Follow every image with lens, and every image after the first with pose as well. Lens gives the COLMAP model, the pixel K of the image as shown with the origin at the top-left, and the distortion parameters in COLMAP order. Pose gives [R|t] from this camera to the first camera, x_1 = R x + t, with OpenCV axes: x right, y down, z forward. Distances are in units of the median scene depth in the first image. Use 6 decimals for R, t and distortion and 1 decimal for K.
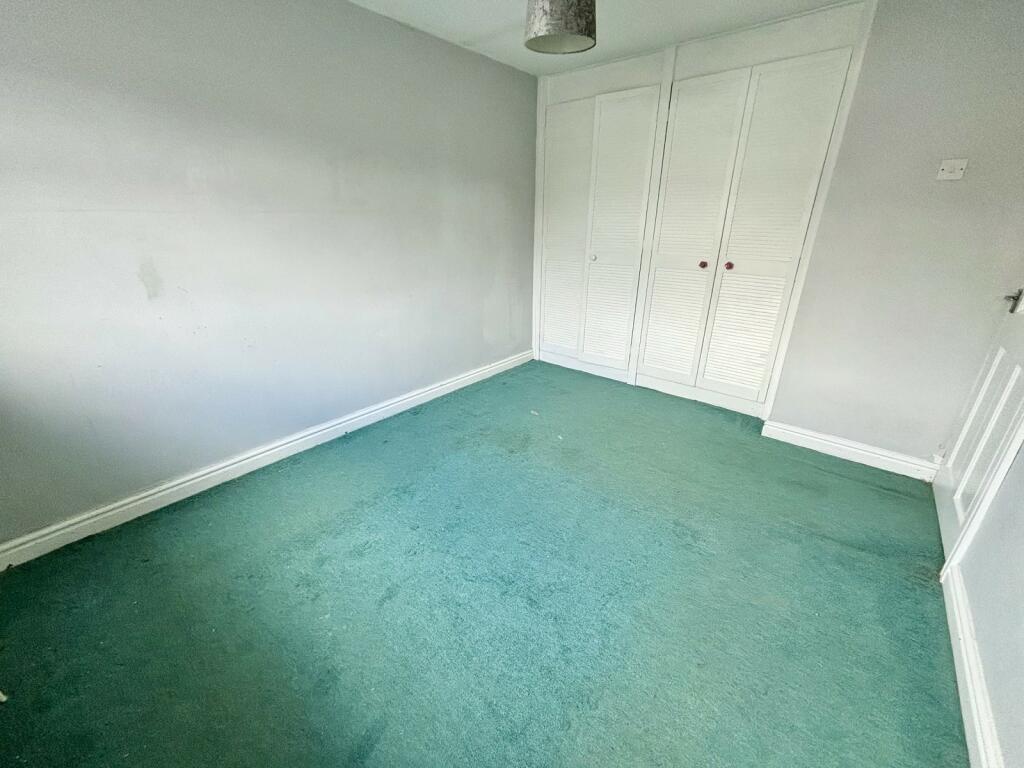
lens RADIAL K [[412.5, 0, 512.0], [0, 412.5, 384.0], [0, 0, 1]] dist [-0.003611, -0.000135]
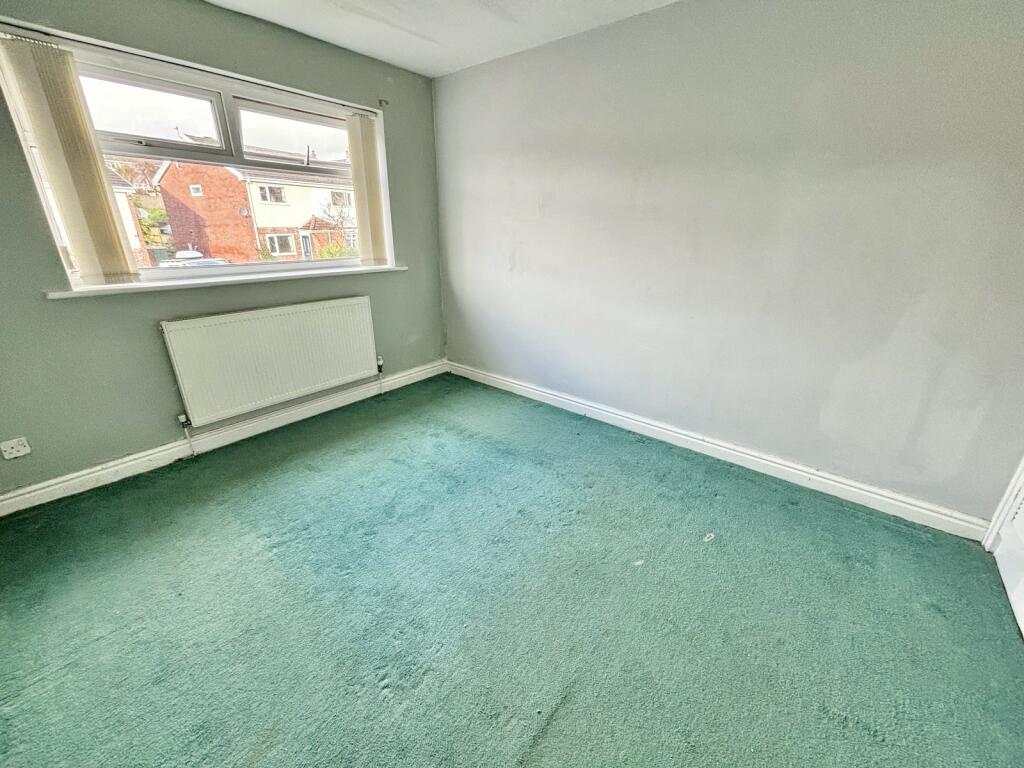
lens RADIAL K [[410.8, 0, 510.1], [0, 410.8, 382.7], [0, 0, 1]] dist [0.000247, 0.000303]
pose [[-0.009759, 0.346307, -0.938070, 0.594336], [-0.378182, 0.867157, 0.324063, -0.233128], [0.925680, 0.357924, 0.122504, 0.609485]]
